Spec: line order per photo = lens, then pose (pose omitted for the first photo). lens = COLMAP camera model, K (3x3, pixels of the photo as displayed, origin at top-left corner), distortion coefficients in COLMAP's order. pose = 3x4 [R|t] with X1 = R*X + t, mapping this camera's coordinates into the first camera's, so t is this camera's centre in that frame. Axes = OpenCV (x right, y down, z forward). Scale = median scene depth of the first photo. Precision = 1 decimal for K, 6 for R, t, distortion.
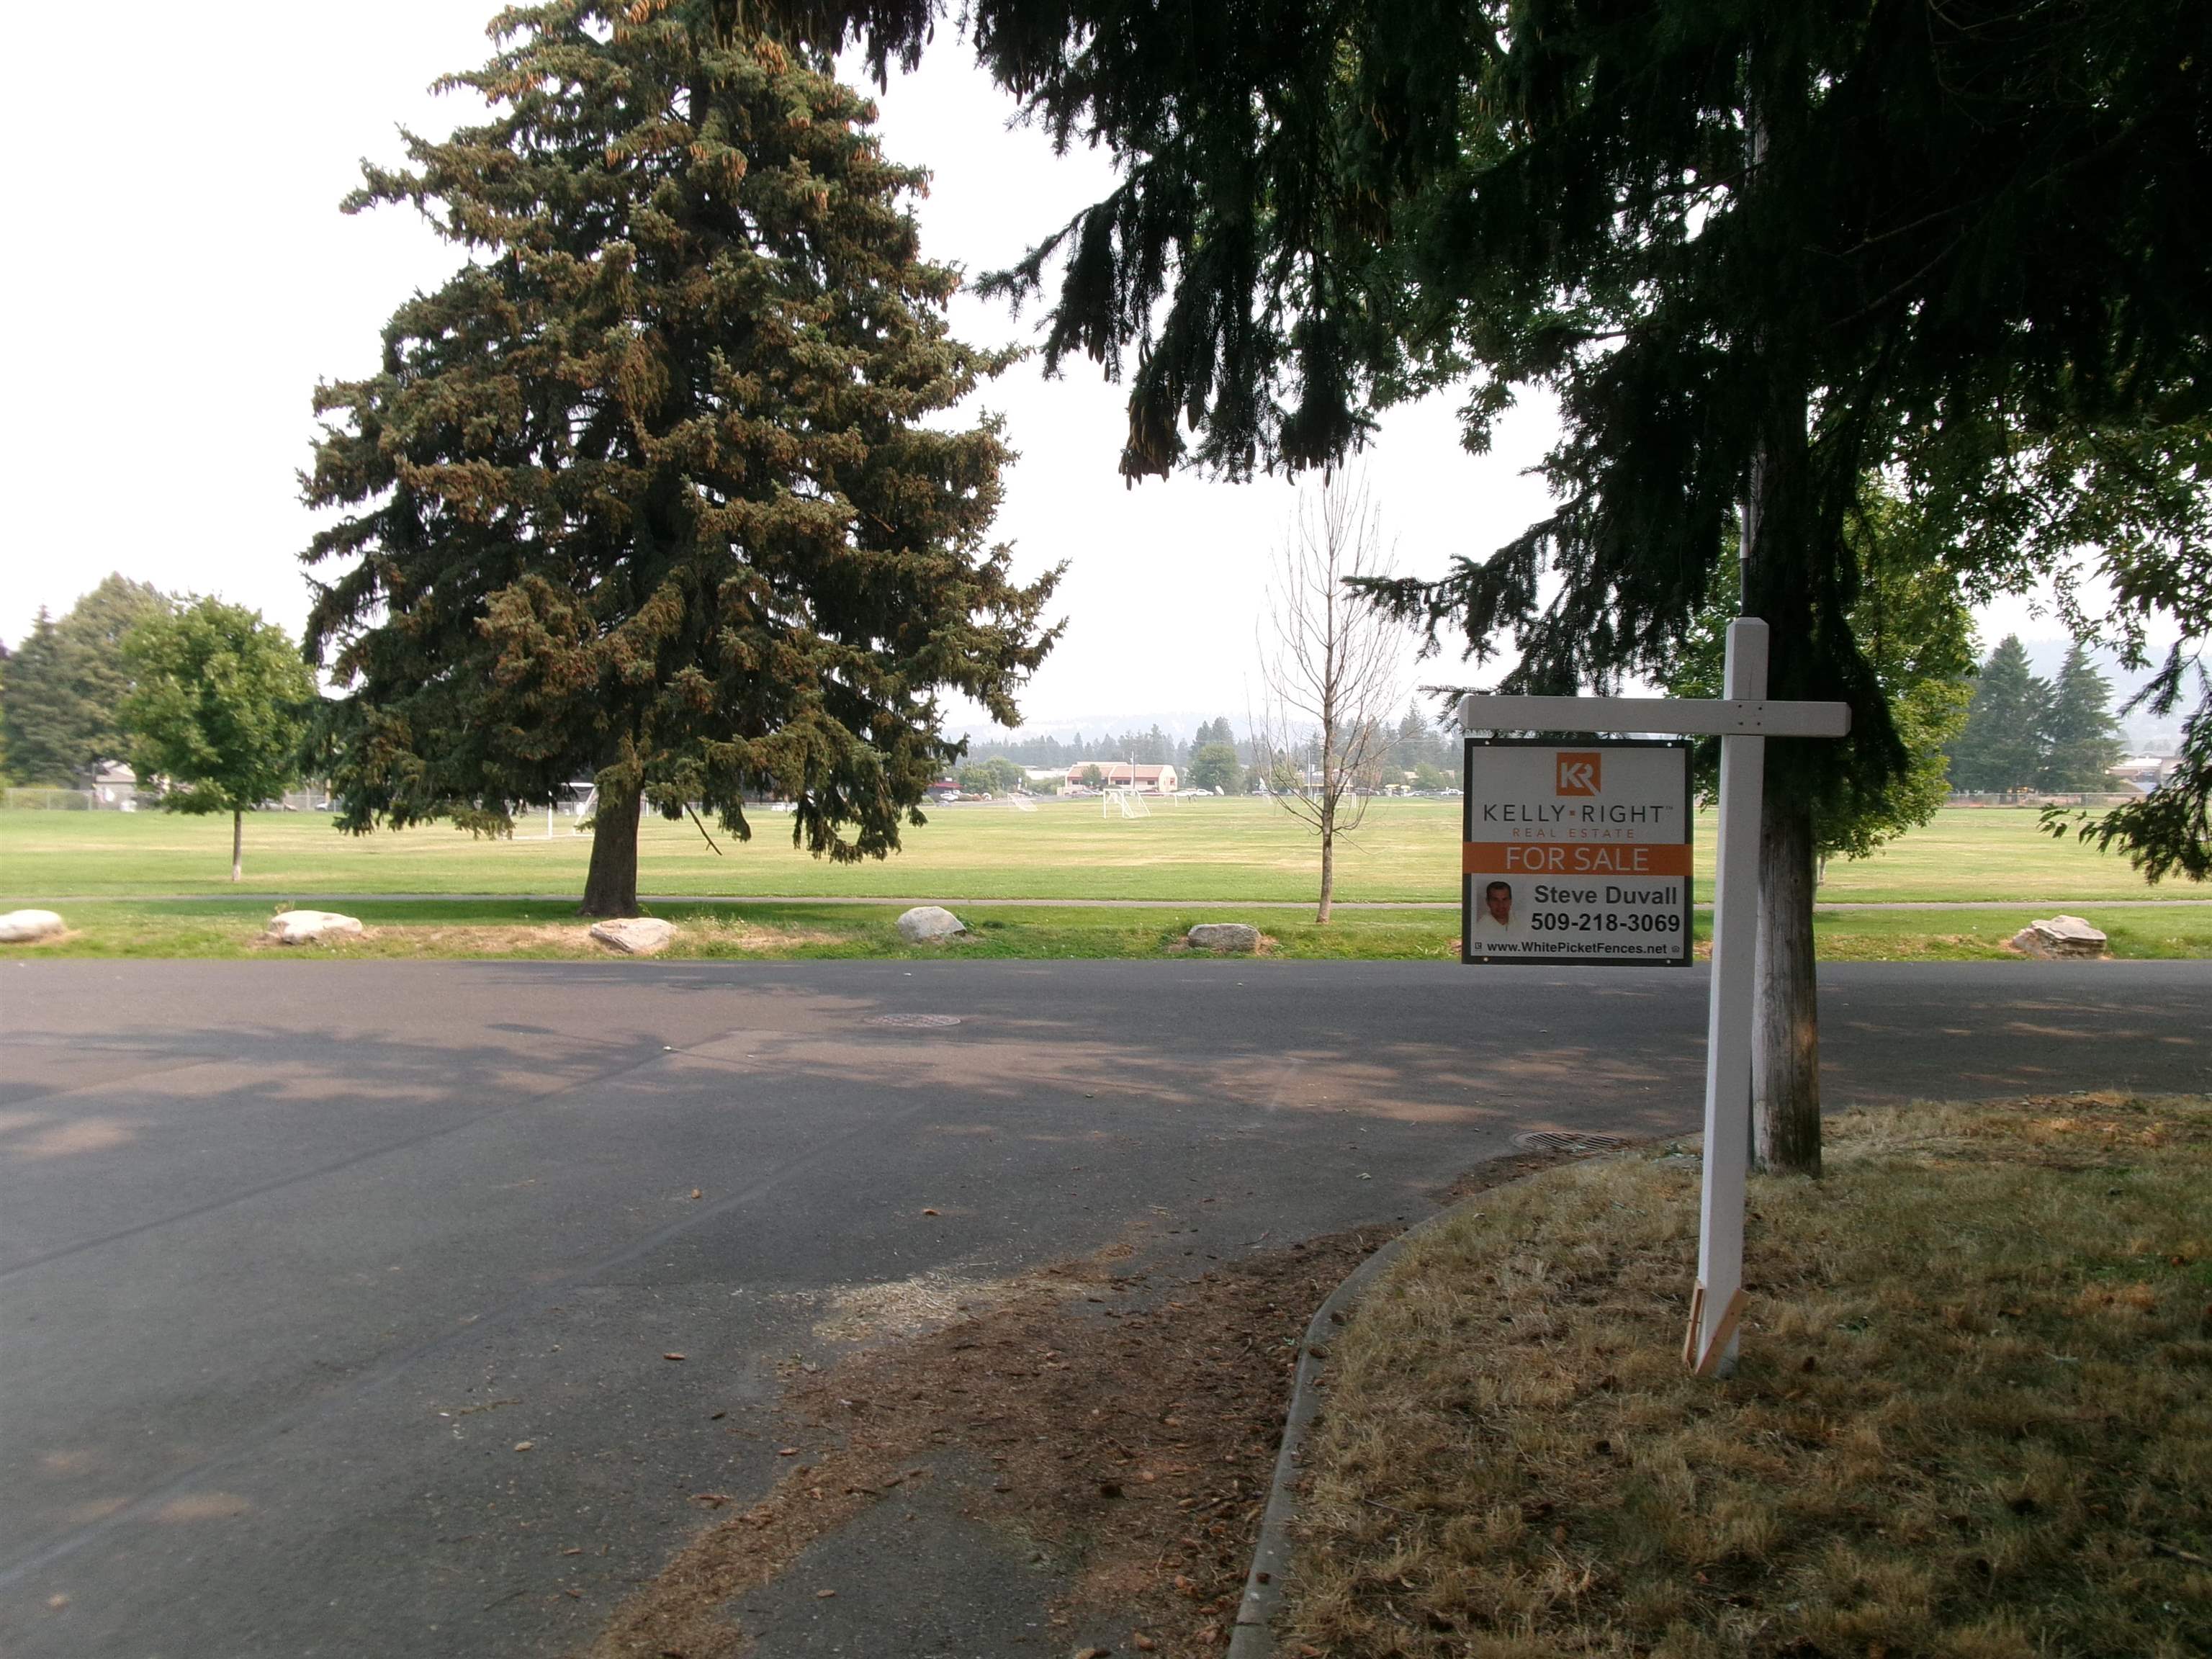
lens RADIAL K [[1837.4, 0, 1085.3], [0, 1837.4, 827.5], [0, 0, 1]] dist [0.007501, 0.007082]
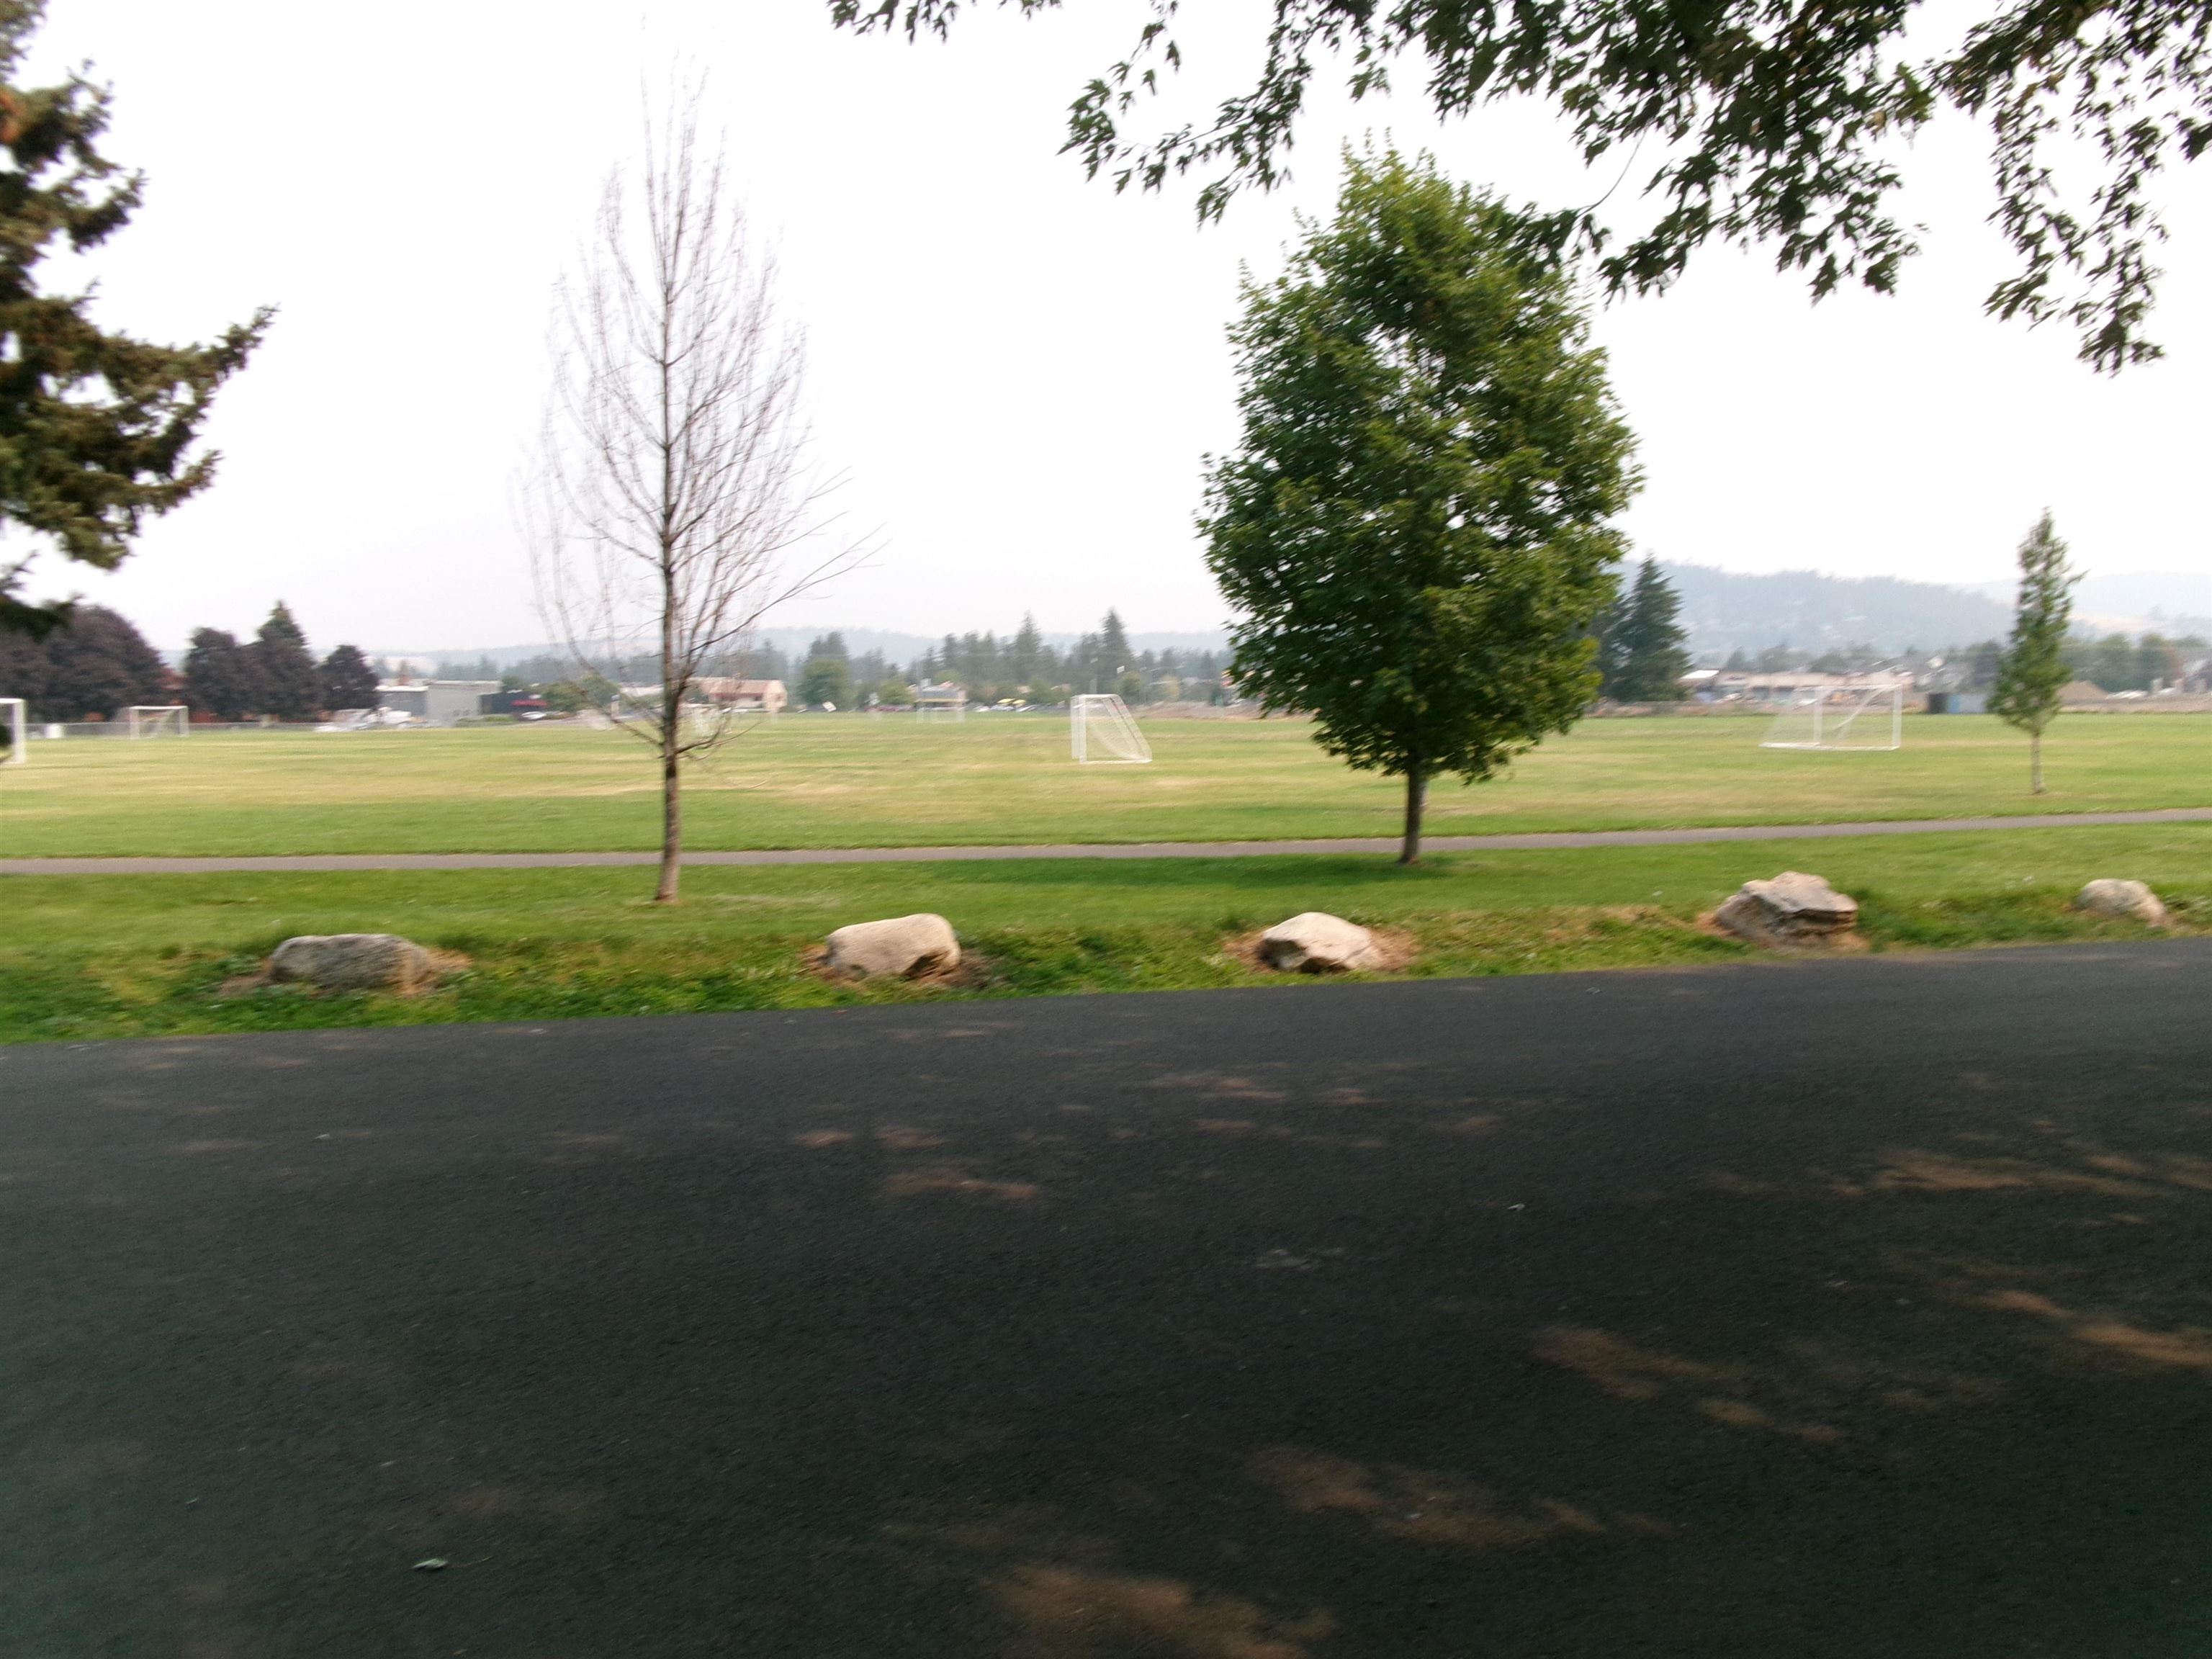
lens RADIAL K [[1837.4, 0, 1085.3], [0, 1837.4, 827.5], [0, 0, 1]] dist [0.007501, 0.007082]
pose [[0.979337, -0.018762, 0.201363, 0.136914], [0.009604, 0.998879, 0.046360, 0.000246], [-0.202007, -0.043468, 0.978419, 0.354858]]
